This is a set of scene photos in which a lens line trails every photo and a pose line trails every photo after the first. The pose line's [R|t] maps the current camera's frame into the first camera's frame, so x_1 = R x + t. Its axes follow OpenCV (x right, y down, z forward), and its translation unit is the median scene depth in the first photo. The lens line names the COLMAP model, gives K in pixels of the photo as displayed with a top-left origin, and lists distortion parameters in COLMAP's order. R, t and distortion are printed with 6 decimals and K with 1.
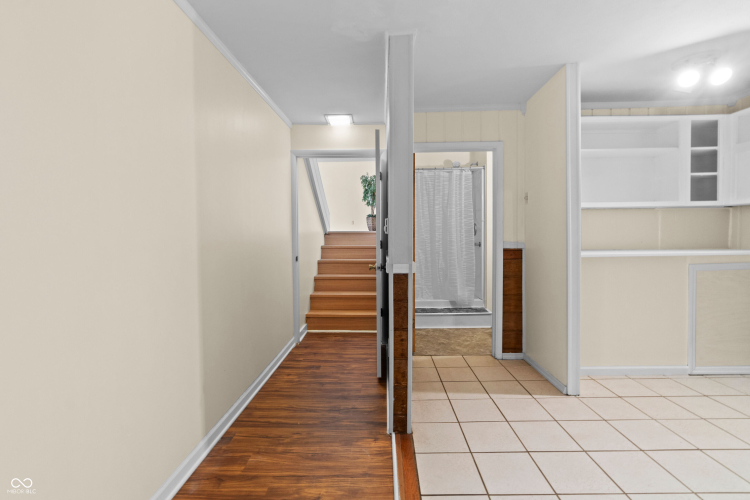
lens RADIAL K [[337.5, 0, 377.2], [0, 337.5, 231.4], [0, 0, 1]] dist [0.001616, 0.000385]
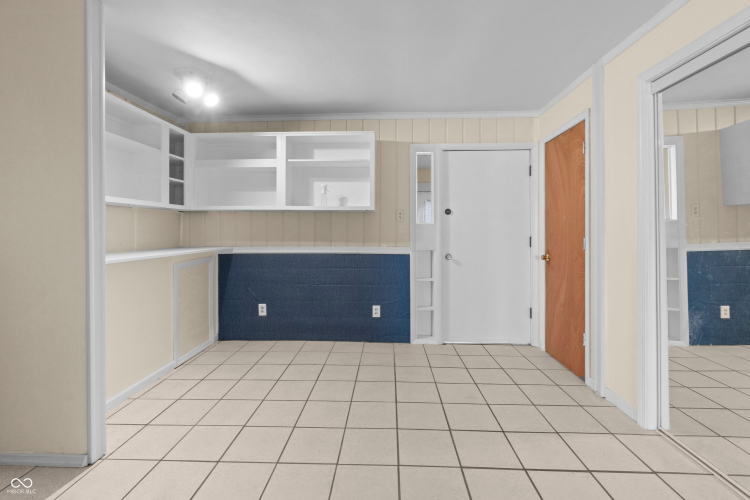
lens RADIAL K [[337.5, 0, 377.2], [0, 337.5, 231.4], [0, 0, 1]] dist [0.001616, 0.000385]
pose [[0.035253, 0.000709, 0.999378, -0.107033], [-0.006208, 0.999981, -0.000490, -0.007802], [-0.999359, -0.006187, 0.035256, 0.315994]]
